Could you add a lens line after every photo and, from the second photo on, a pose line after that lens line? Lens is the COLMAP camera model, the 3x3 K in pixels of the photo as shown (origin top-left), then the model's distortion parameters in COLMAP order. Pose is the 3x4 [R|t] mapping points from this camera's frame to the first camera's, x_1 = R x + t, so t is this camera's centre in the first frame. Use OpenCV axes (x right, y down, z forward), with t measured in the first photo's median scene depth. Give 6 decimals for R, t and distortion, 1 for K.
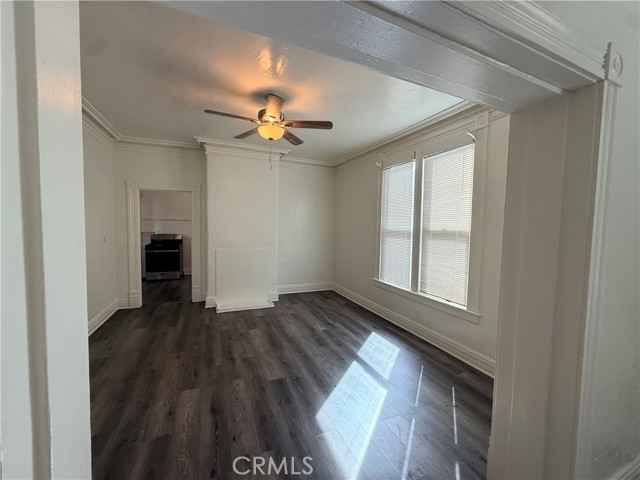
lens RADIAL K [[255.2, 0, 318.9], [0, 255.2, 239.3], [0, 0, 1]] dist [0.002313, 0.000207]
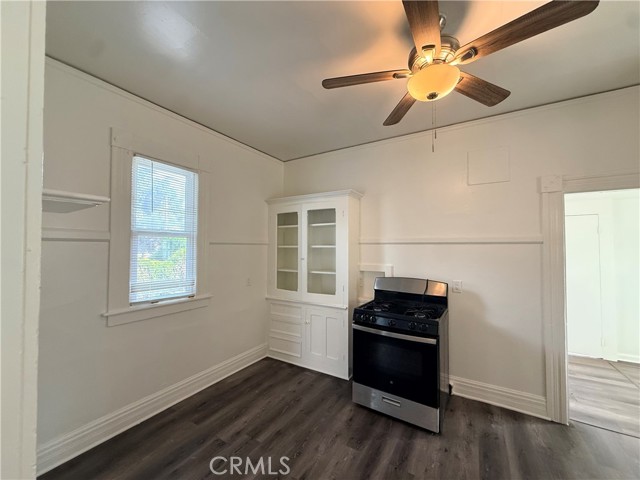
lens RADIAL K [[255.2, 0, 318.9], [0, 255.2, 239.3], [0, 0, 1]] dist [0.002313, 0.000207]
pose [[0.591805, -0.031074, -0.805482, -0.633206], [-0.040981, 0.996805, -0.068565, -0.086949], [0.805039, 0.073587, 0.588641, 1.155004]]
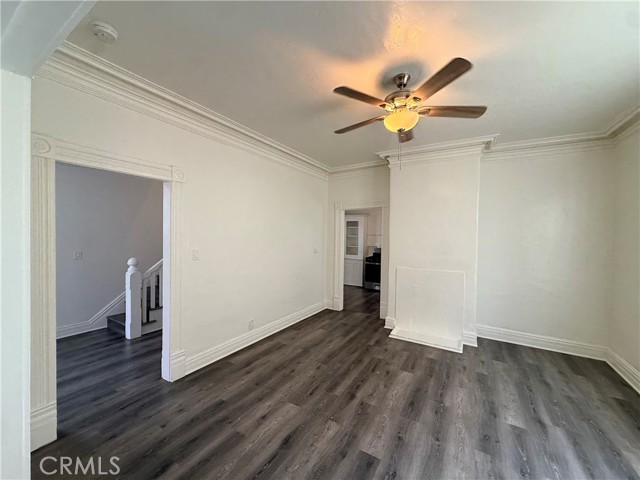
lens RADIAL K [[255.2, 0, 318.9], [0, 255.2, 239.3], [0, 0, 1]] dist [0.002313, 0.000207]
pose [[0.578146, 0.004704, -0.815920, 0.212213], [-0.049889, 0.998316, -0.029596, -0.022081], [0.814406, 0.057816, 0.577407, 0.263494]]
